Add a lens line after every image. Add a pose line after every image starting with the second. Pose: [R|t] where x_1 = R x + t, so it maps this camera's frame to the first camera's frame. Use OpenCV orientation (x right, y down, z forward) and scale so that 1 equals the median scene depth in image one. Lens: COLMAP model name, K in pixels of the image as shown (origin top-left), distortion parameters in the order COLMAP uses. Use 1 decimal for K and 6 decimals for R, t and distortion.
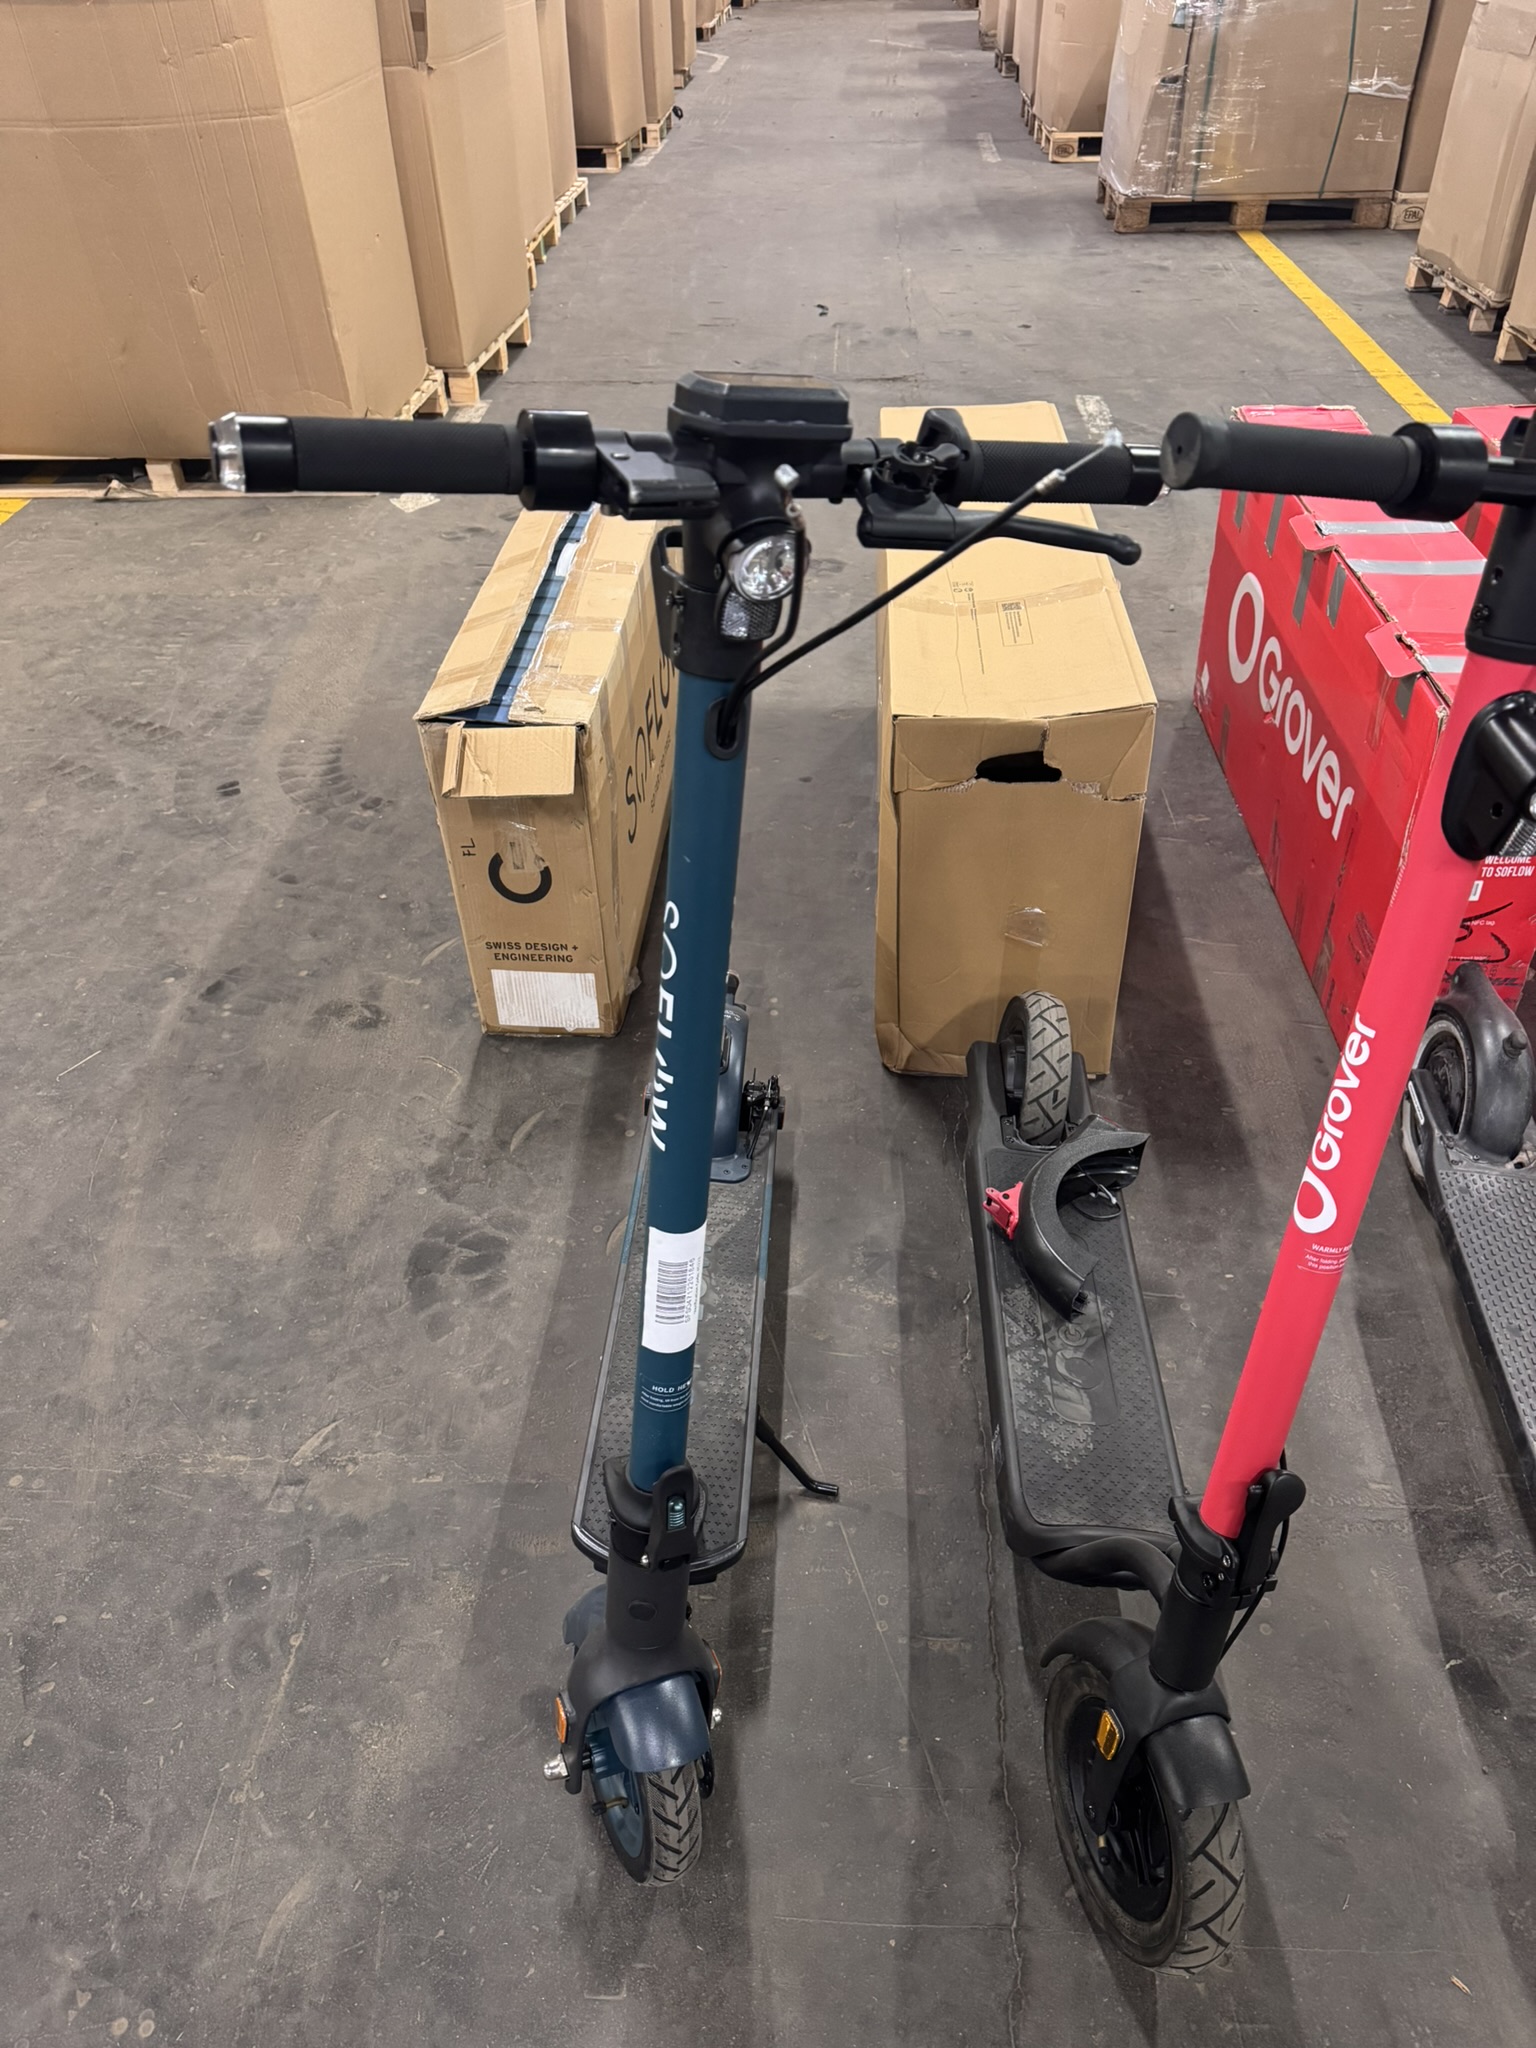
lens RADIAL K [[1457.6, 0, 768.8], [0, 1457.6, 1023.9], [0, 0, 1]] dist [0.022493, -0.028218]
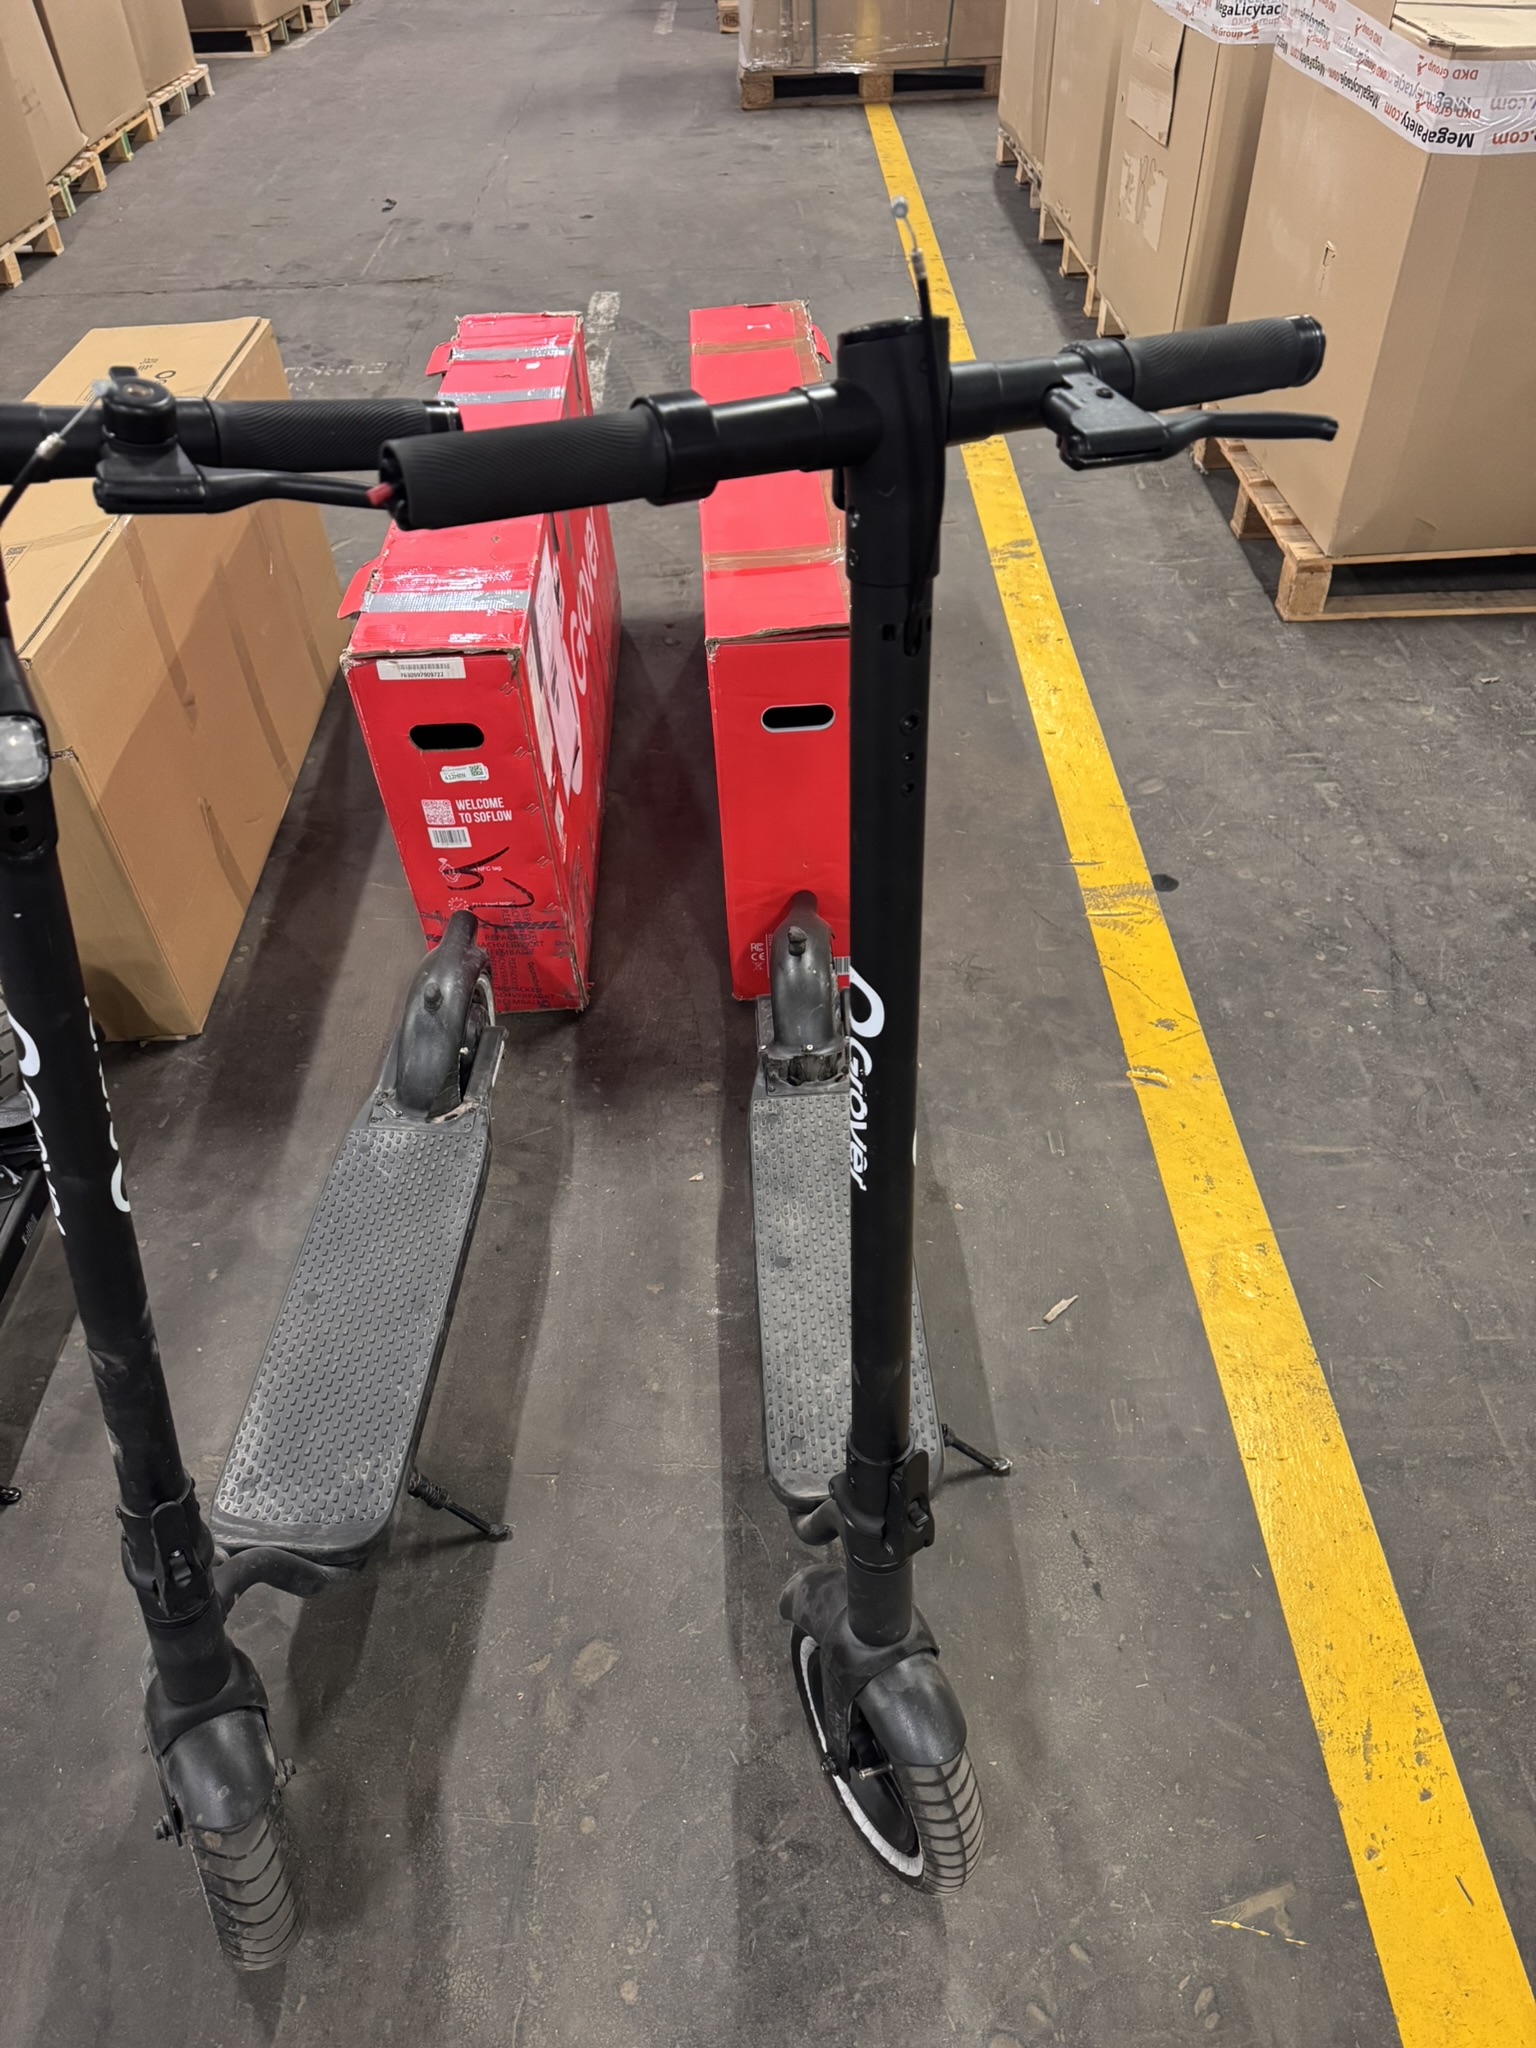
lens RADIAL K [[1457.6, 0, 766.6], [0, 1457.6, 1026.9], [0, 0, 1]] dist [0.022493, -0.028218]
pose [[0.997844, -0.053051, 0.038638, 0.248529], [0.050357, 0.996437, 0.067654, -0.007699], [-0.042089, -0.065562, 0.996960, 0.005021]]
